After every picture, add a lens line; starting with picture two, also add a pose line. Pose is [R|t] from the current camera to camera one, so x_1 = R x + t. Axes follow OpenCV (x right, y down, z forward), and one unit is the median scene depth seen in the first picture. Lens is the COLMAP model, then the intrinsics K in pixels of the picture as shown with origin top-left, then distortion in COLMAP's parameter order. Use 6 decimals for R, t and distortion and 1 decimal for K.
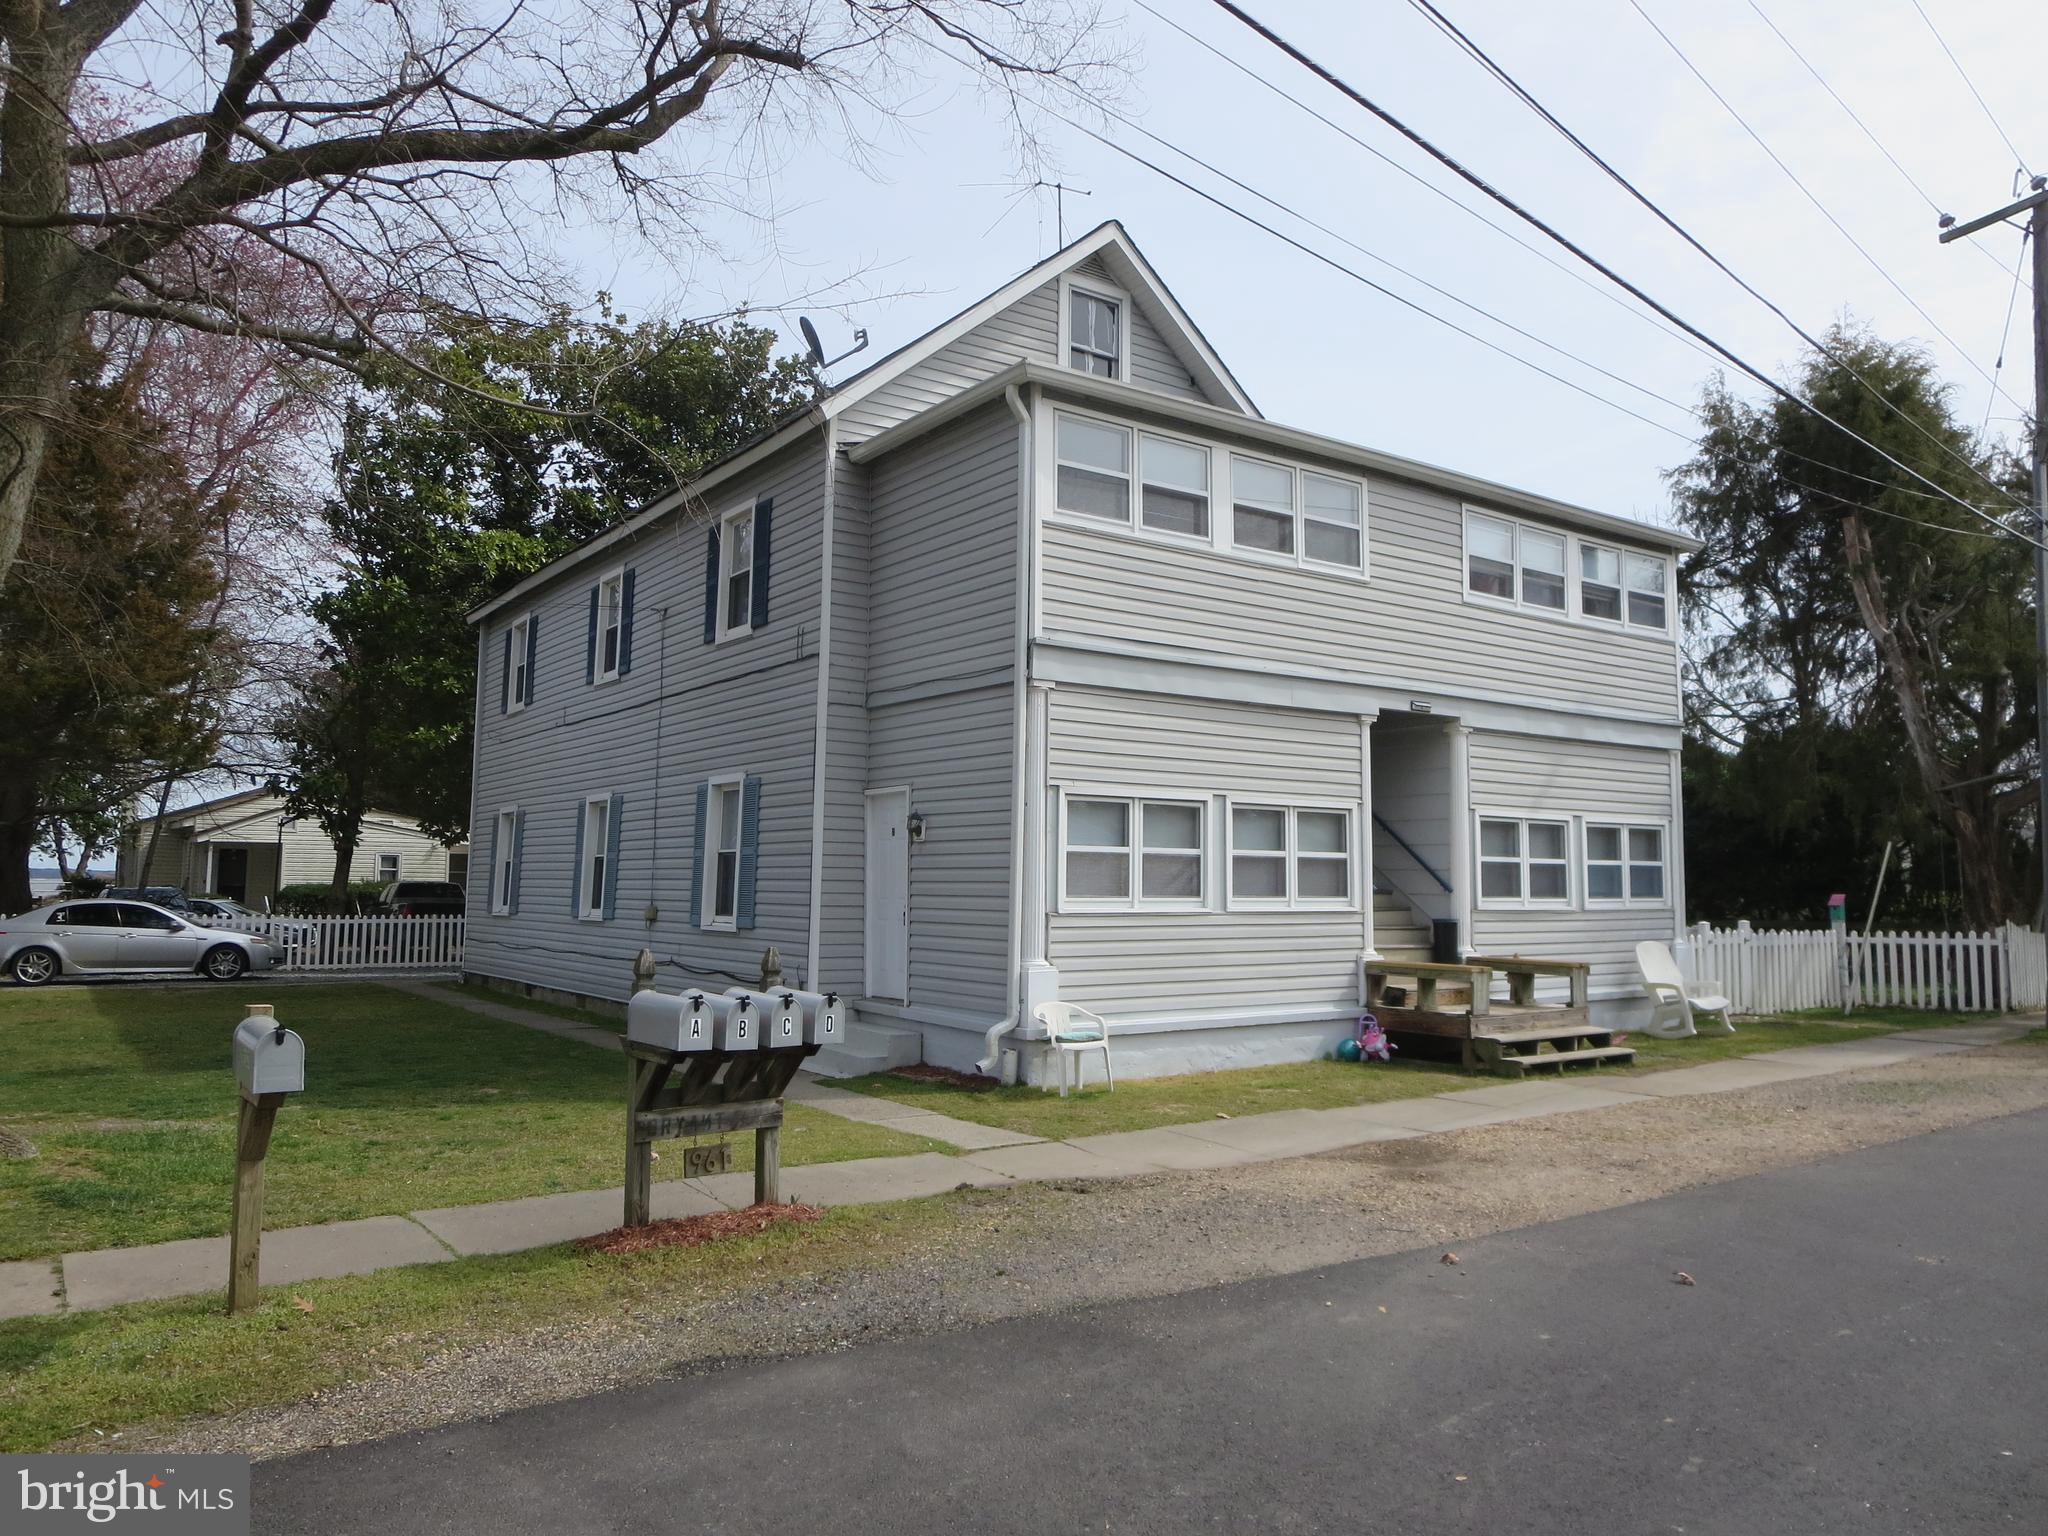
lens RADIAL K [[1444.2, 0, 1021.9], [0, 1444.2, 759.3], [0, 0, 1]] dist [-0.039183, 0.016530]
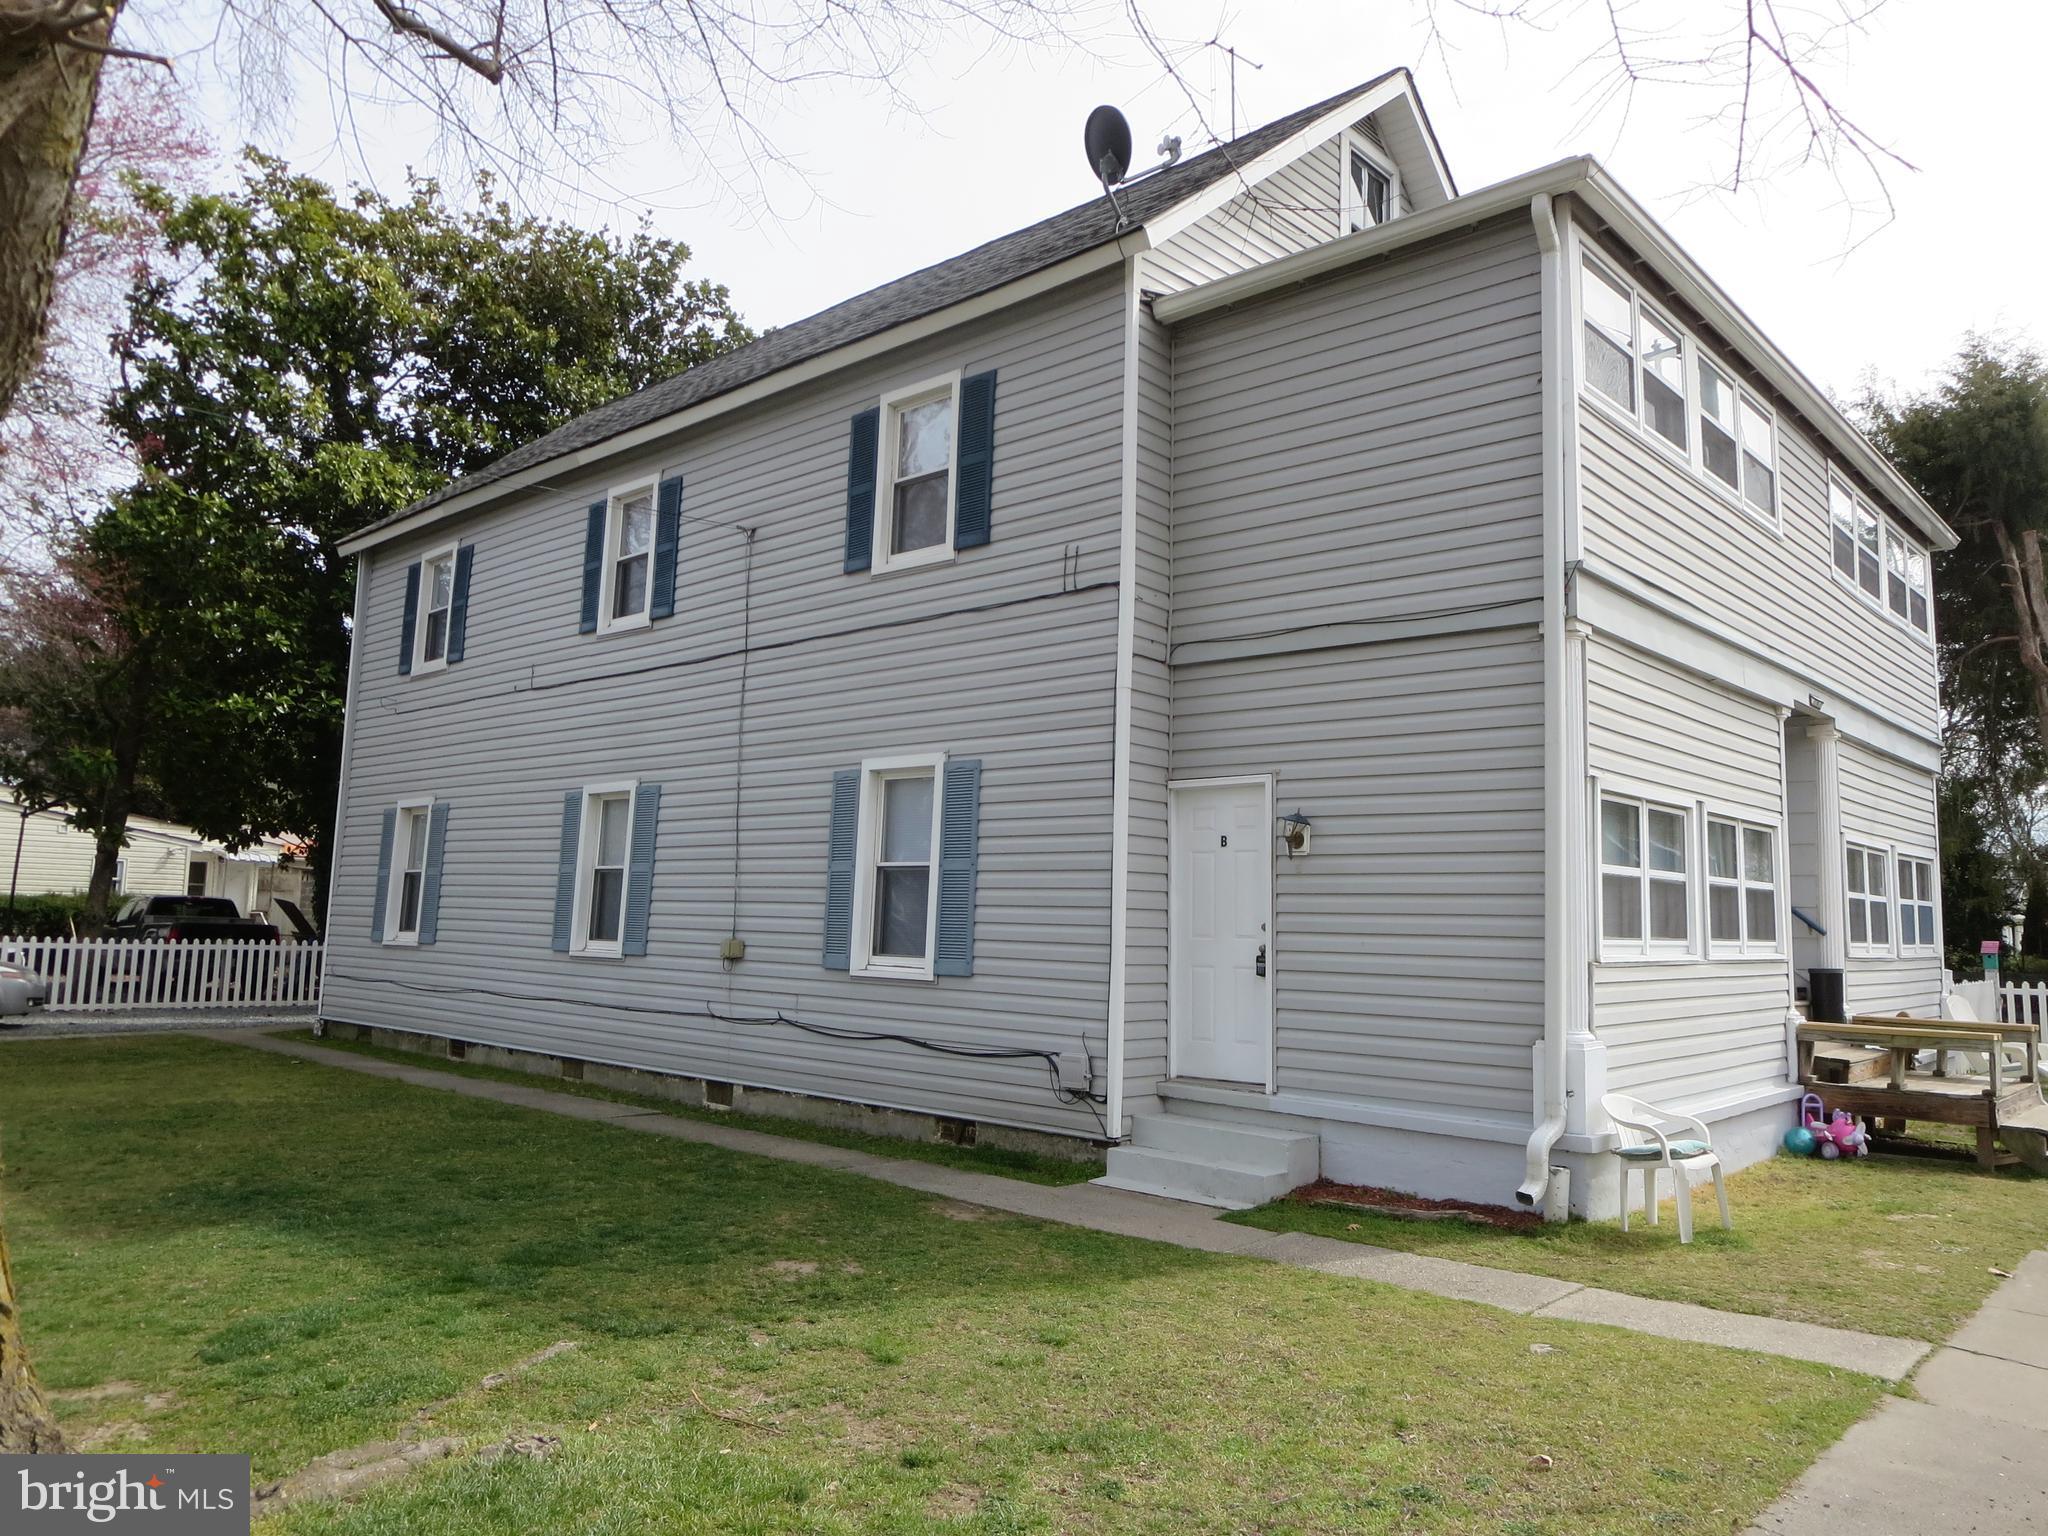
lens RADIAL K [[1444.2, 0, 1029.0], [0, 1444.2, 756.3], [0, 0, 1]] dist [-0.039183, 0.016530]
pose [[0.975968, 0.040062, 0.214199, -0.304971], [-0.035300, 0.999038, -0.026012, 0.027974], [-0.215035, 0.017826, 0.976444, 0.305790]]
